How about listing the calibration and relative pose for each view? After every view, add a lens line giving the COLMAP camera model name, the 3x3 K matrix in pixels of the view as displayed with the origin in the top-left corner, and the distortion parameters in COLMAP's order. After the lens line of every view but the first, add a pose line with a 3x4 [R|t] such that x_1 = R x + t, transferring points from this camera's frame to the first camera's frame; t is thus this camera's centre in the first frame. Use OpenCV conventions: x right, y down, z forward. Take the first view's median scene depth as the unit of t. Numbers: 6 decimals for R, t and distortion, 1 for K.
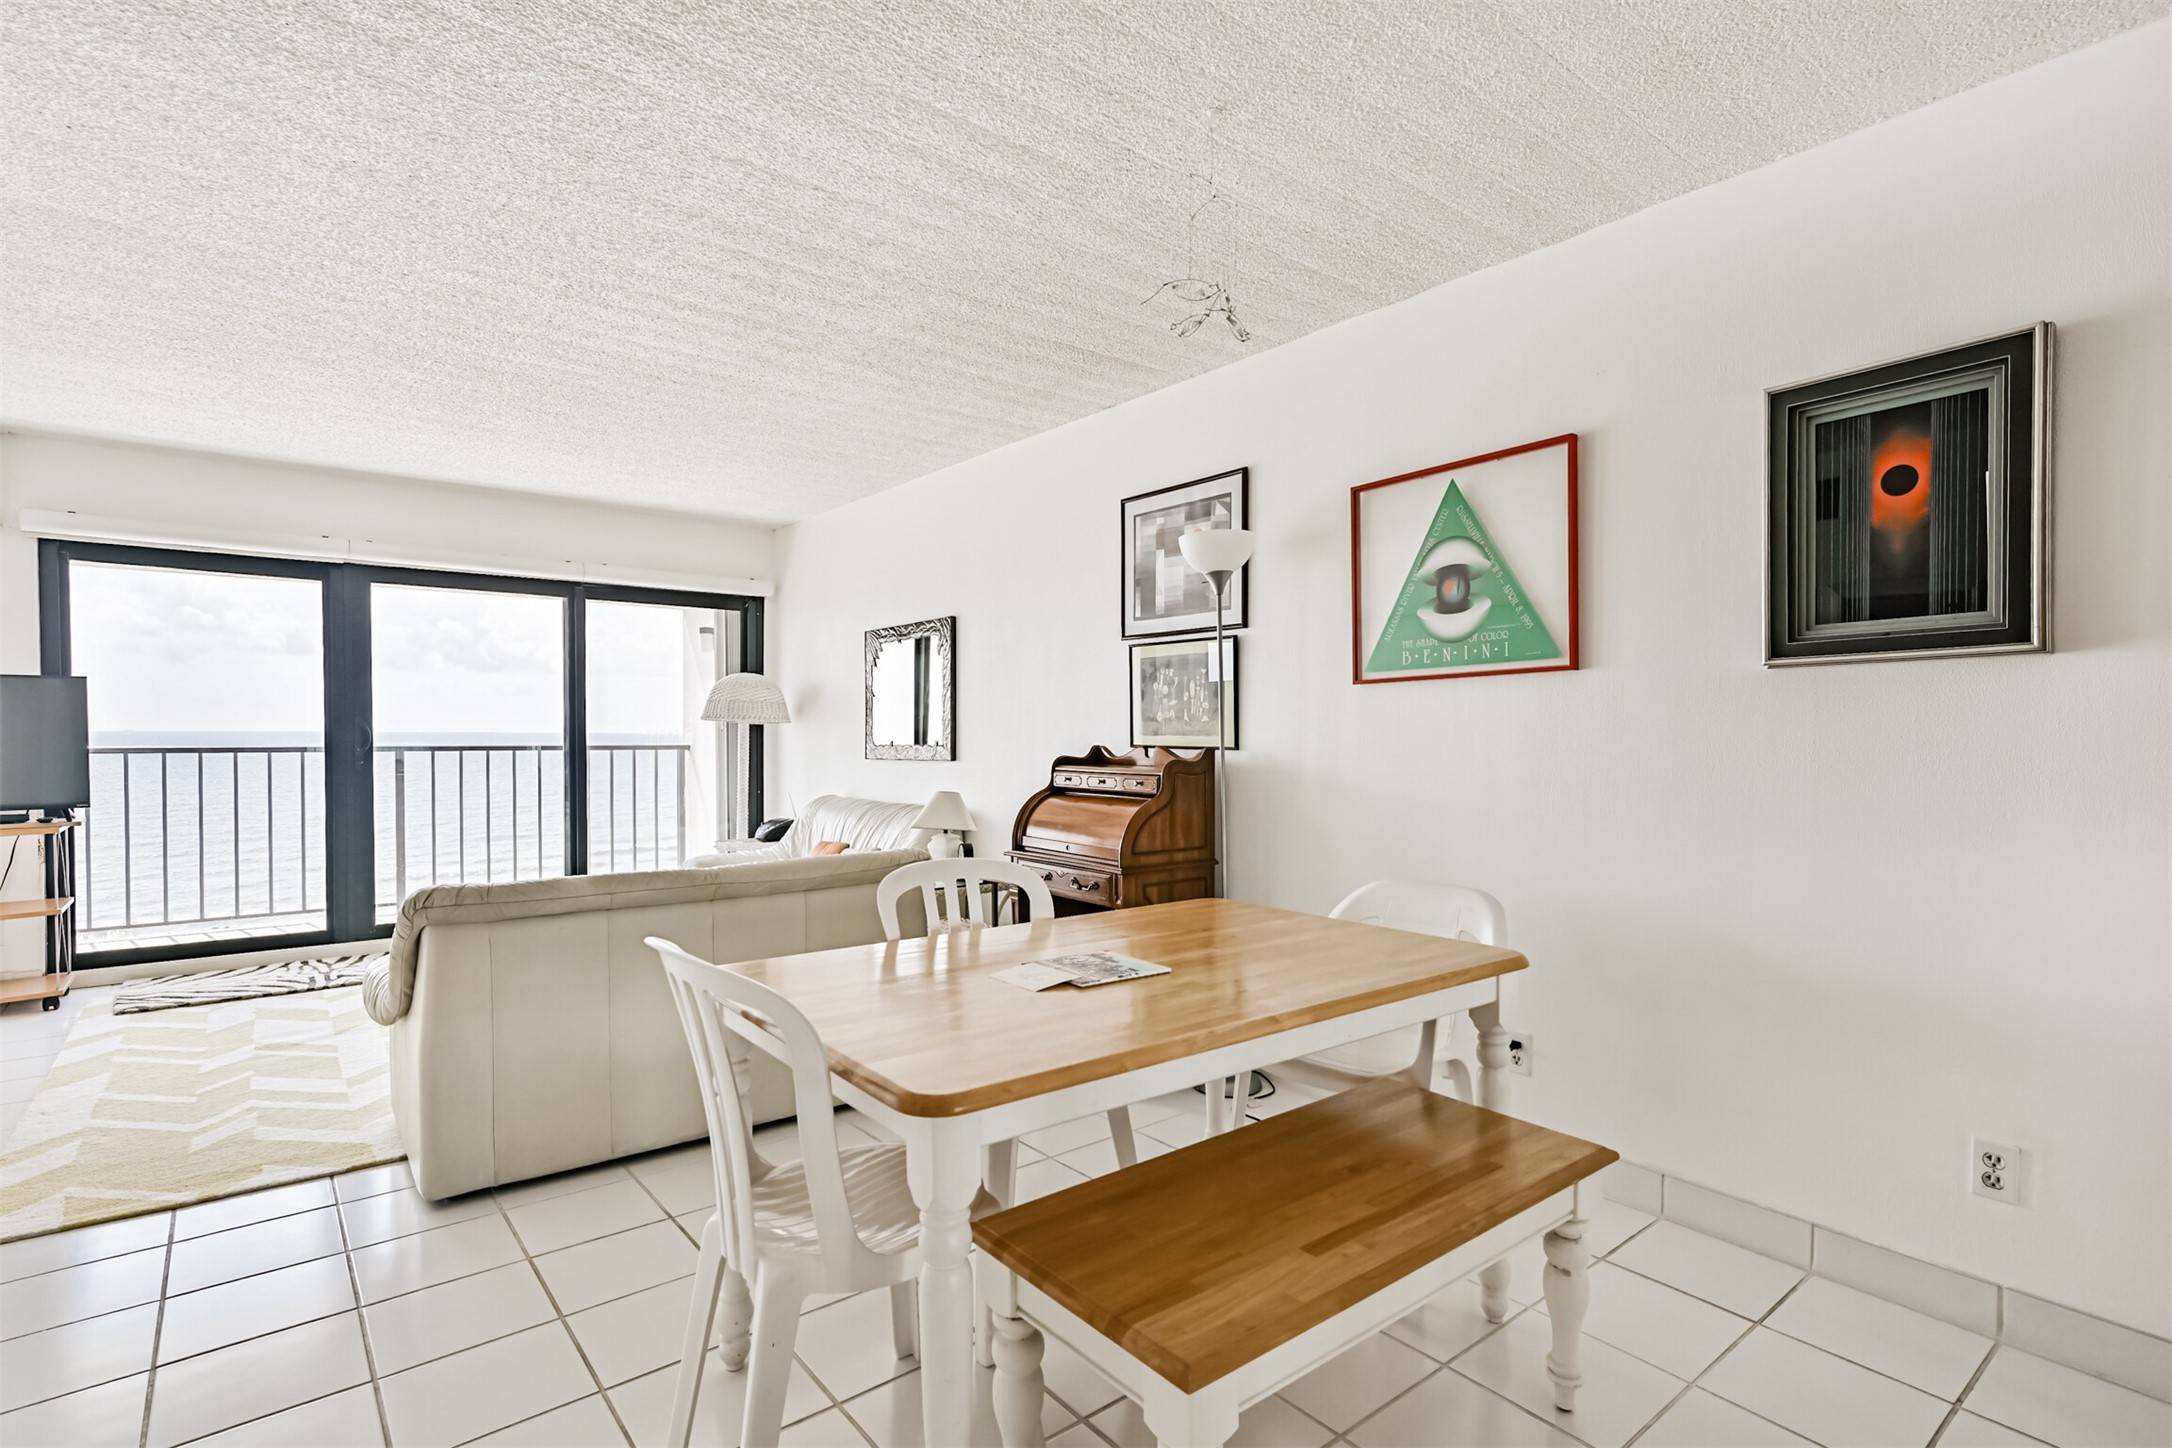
lens RADIAL K [[1047.5, 0, 1087.1], [0, 1047.5, 773.3], [0, 0, 1]] dist [0.000322, -0.000412]
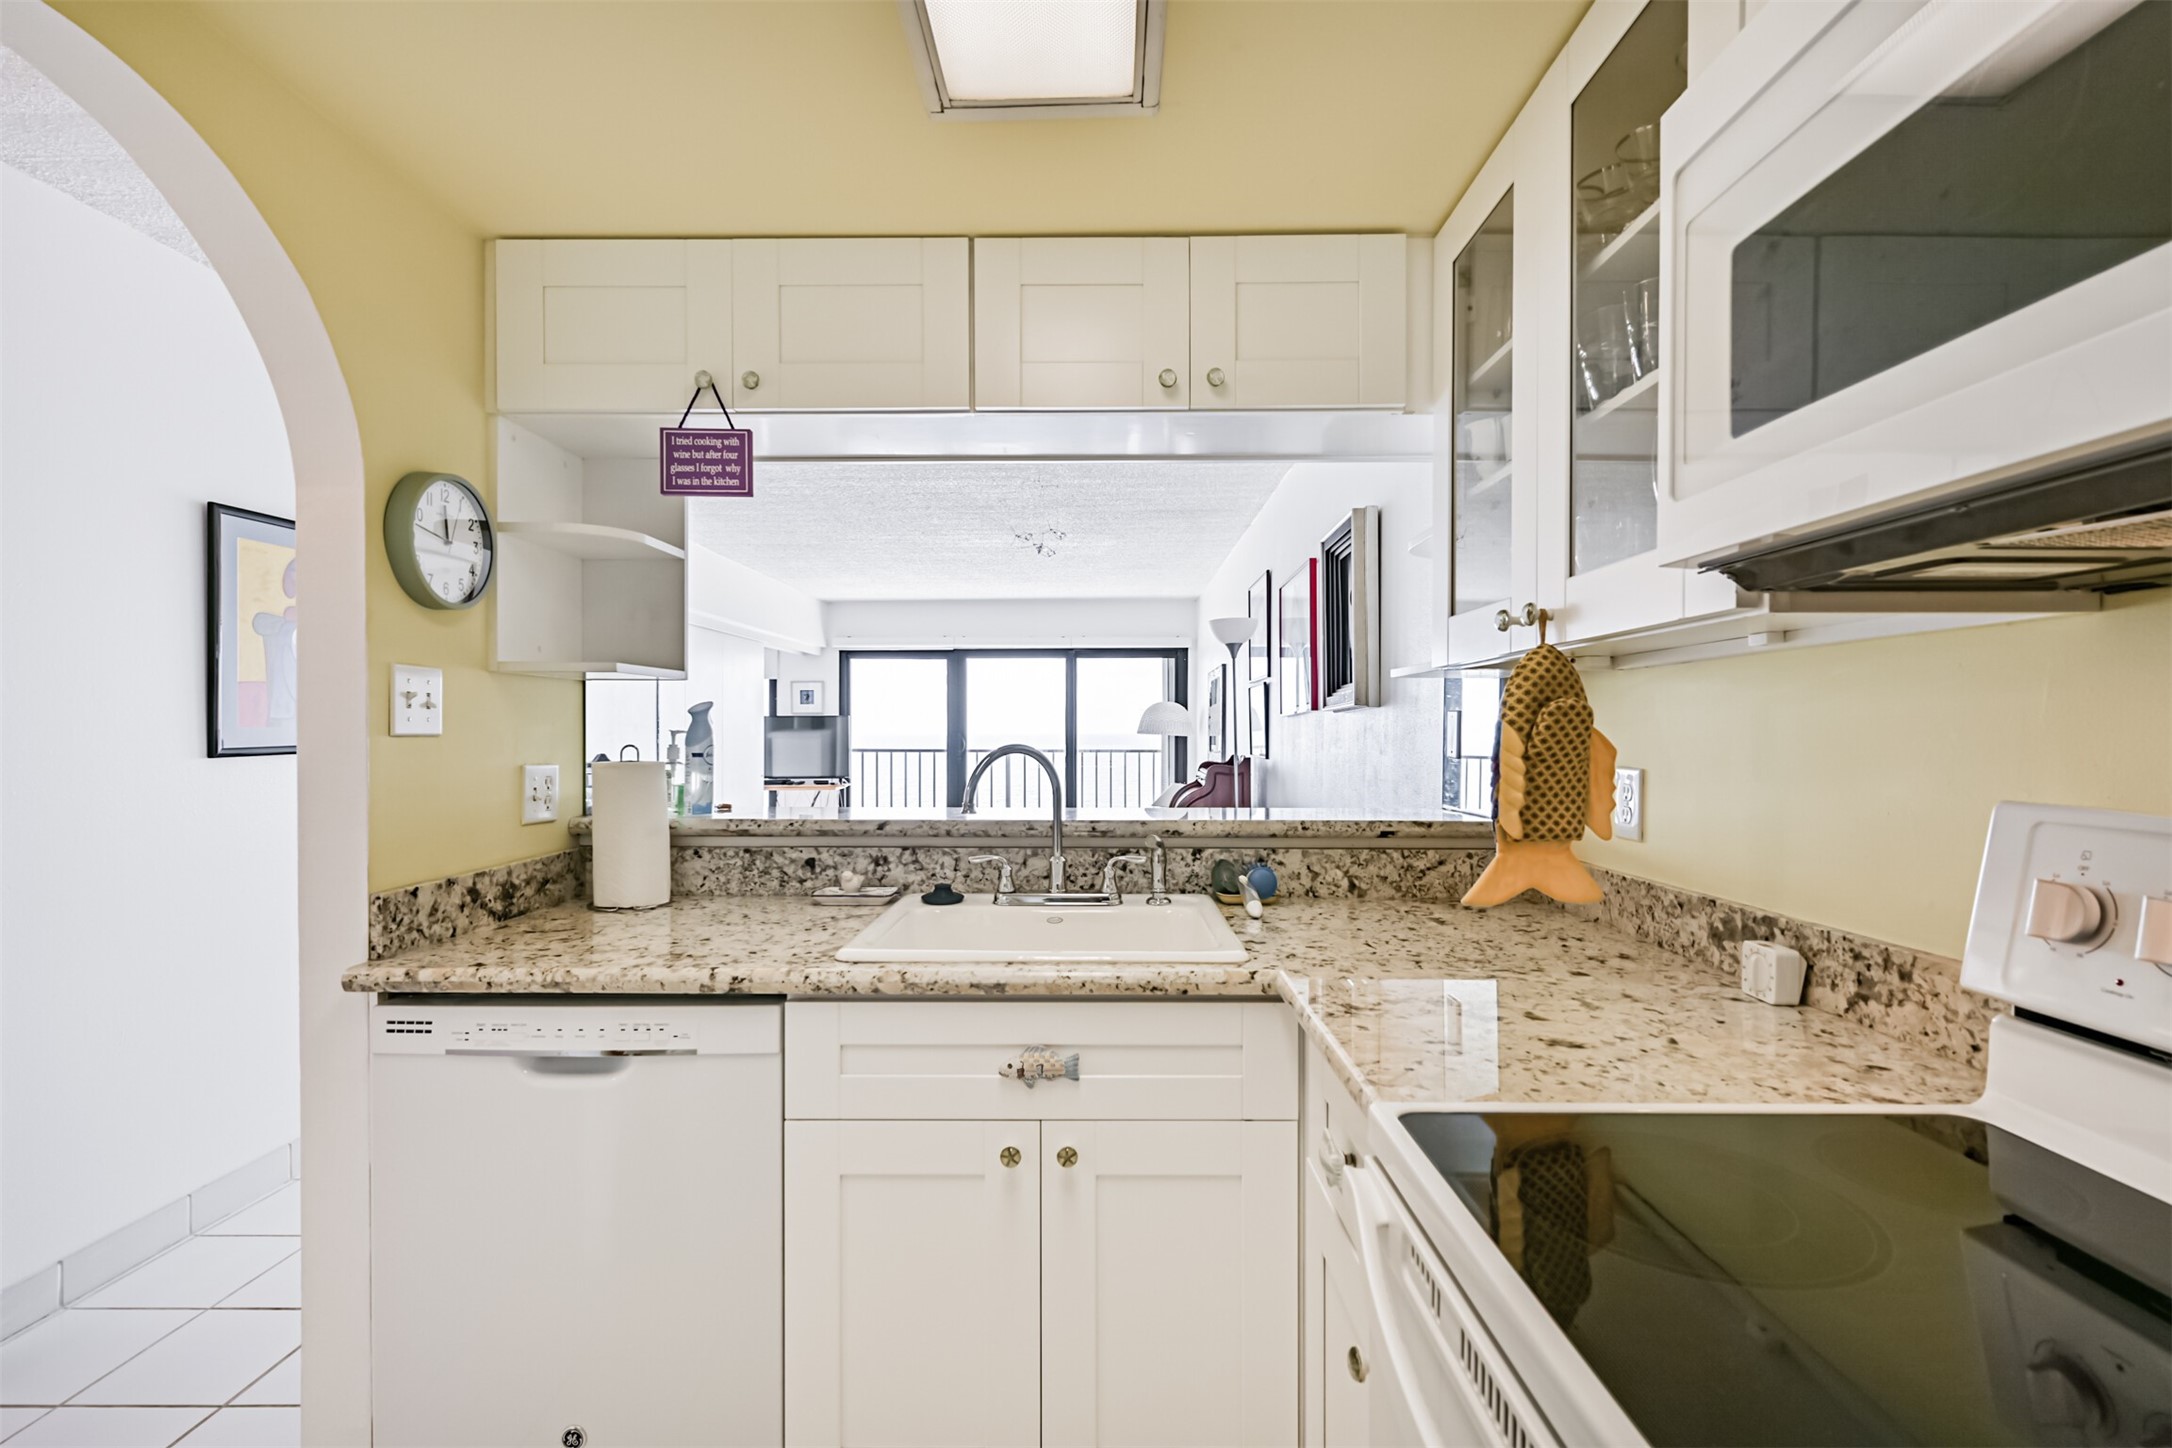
lens RADIAL K [[986.4, 0, 1094.5], [0, 986.4, 738.3], [0, 0, 1]] dist [0.009976, 0.000224]
pose [[0.771683, 0.000656, -0.636007, 1.039274], [-0.021623, 0.999448, -0.025204, -0.013726], [0.635640, 0.033202, 0.771271, -0.286496]]
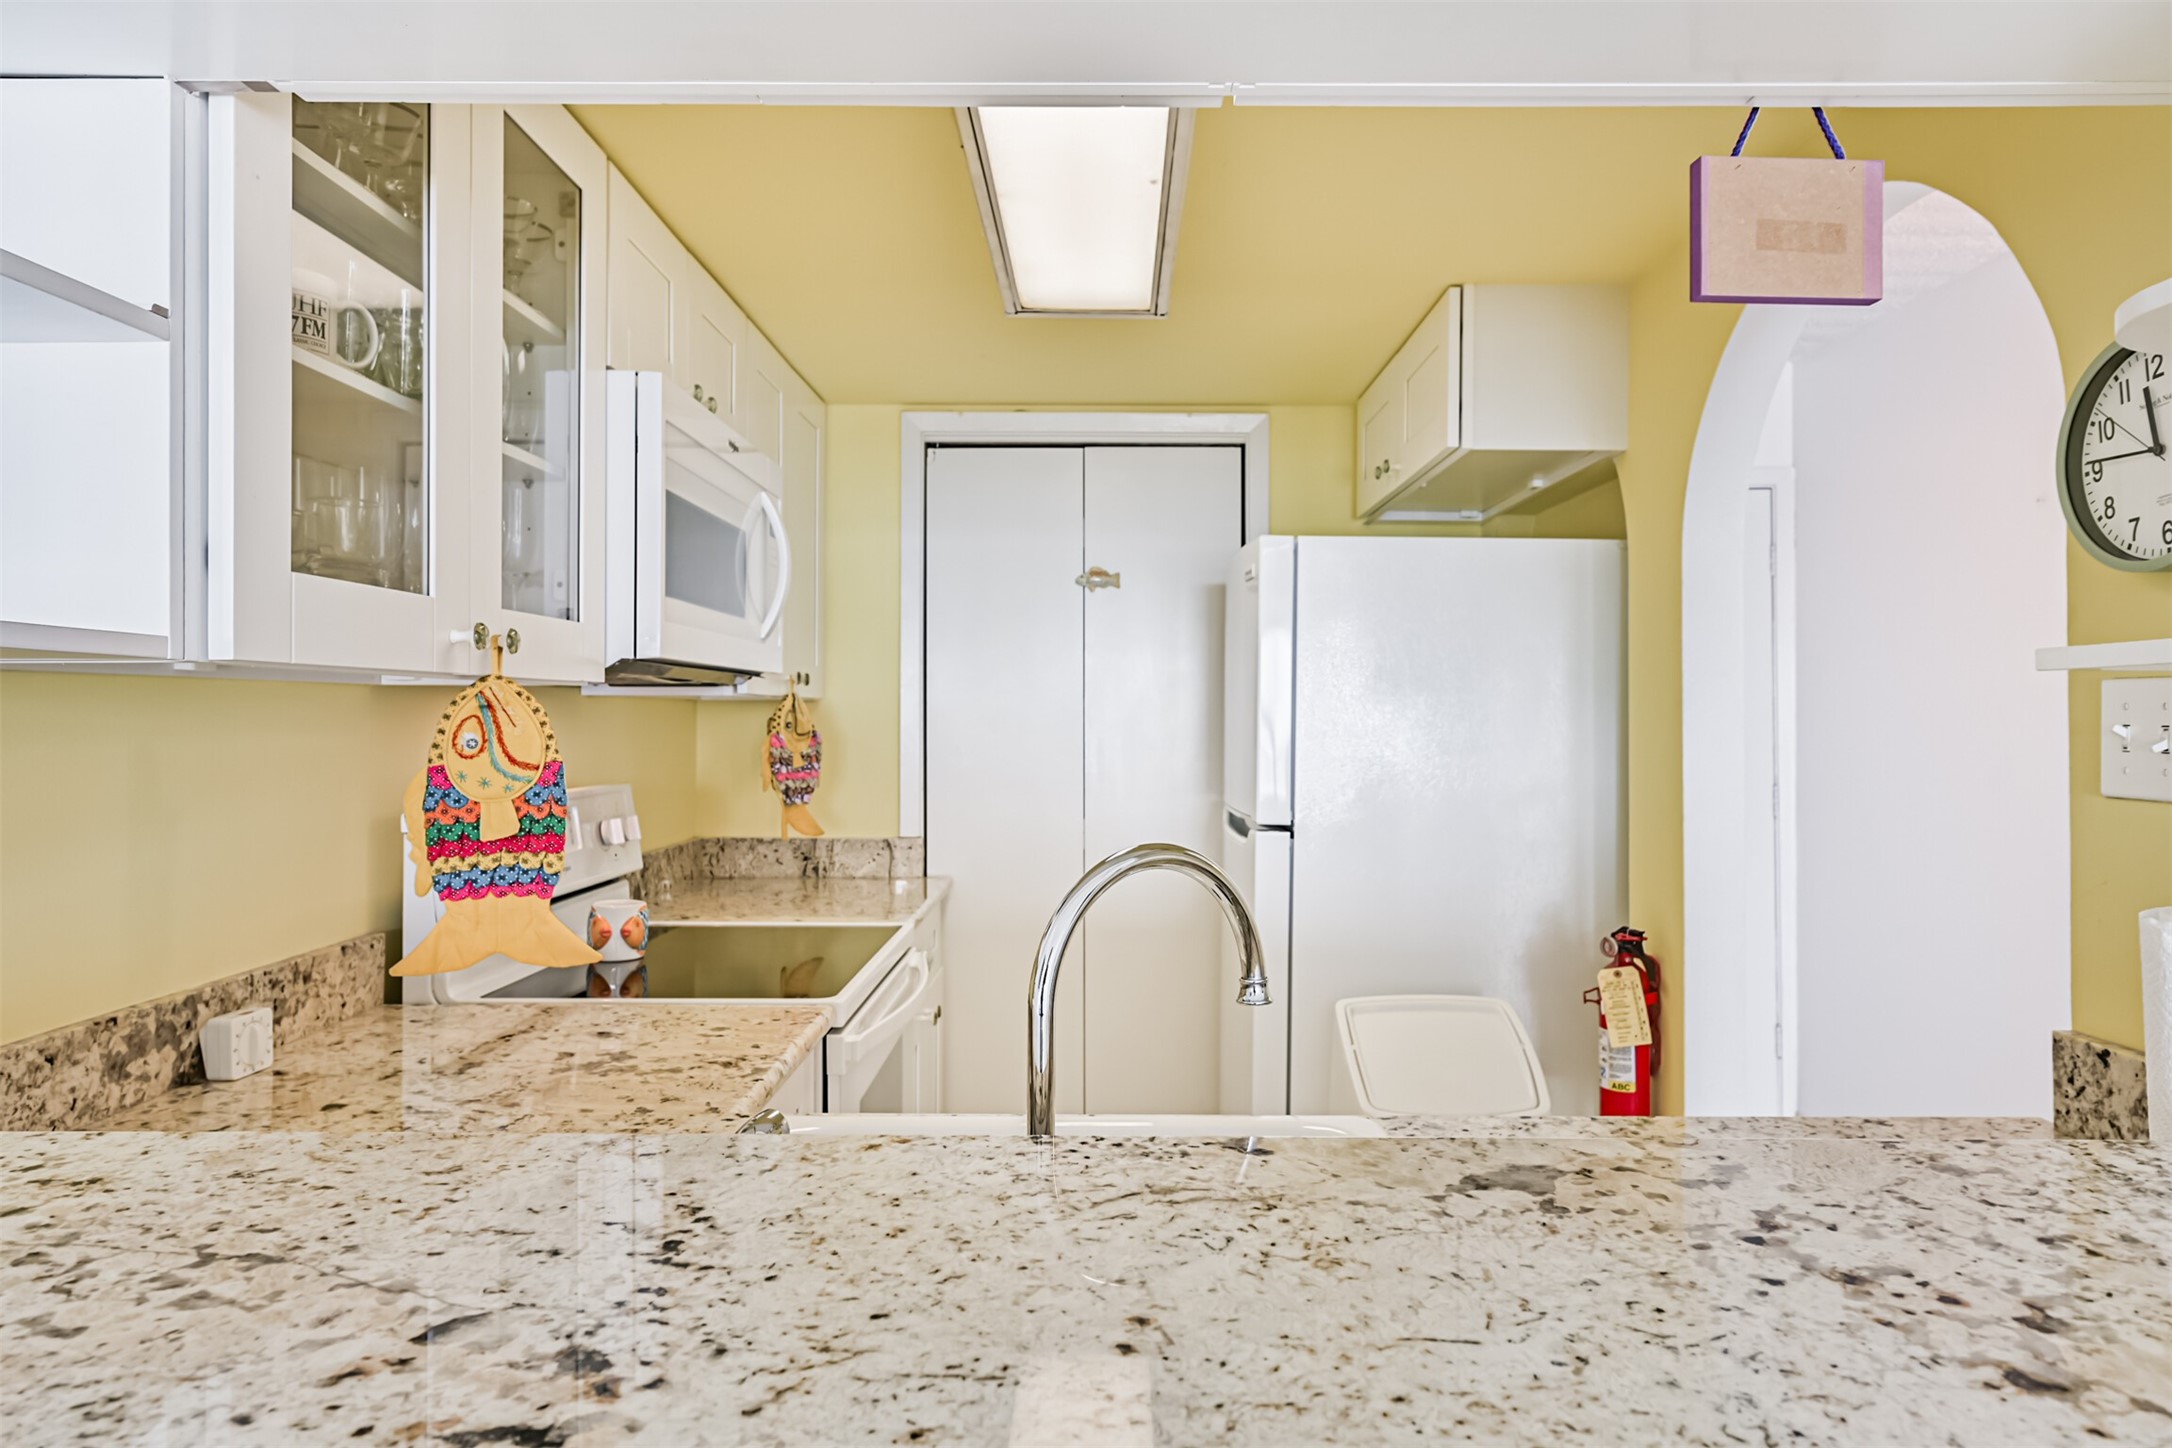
lens RADIAL K [[1369.6, 0, 1095.4], [0, 1369.6, 715.4], [0, 0, 1]] dist [0.019969, 0.000220]
pose [[-0.771927, -0.006264, 0.635681, 0.397930], [0.018228, 0.999322, 0.031982, -0.066864], [-0.635450, 0.036275, -0.771289, 0.433998]]
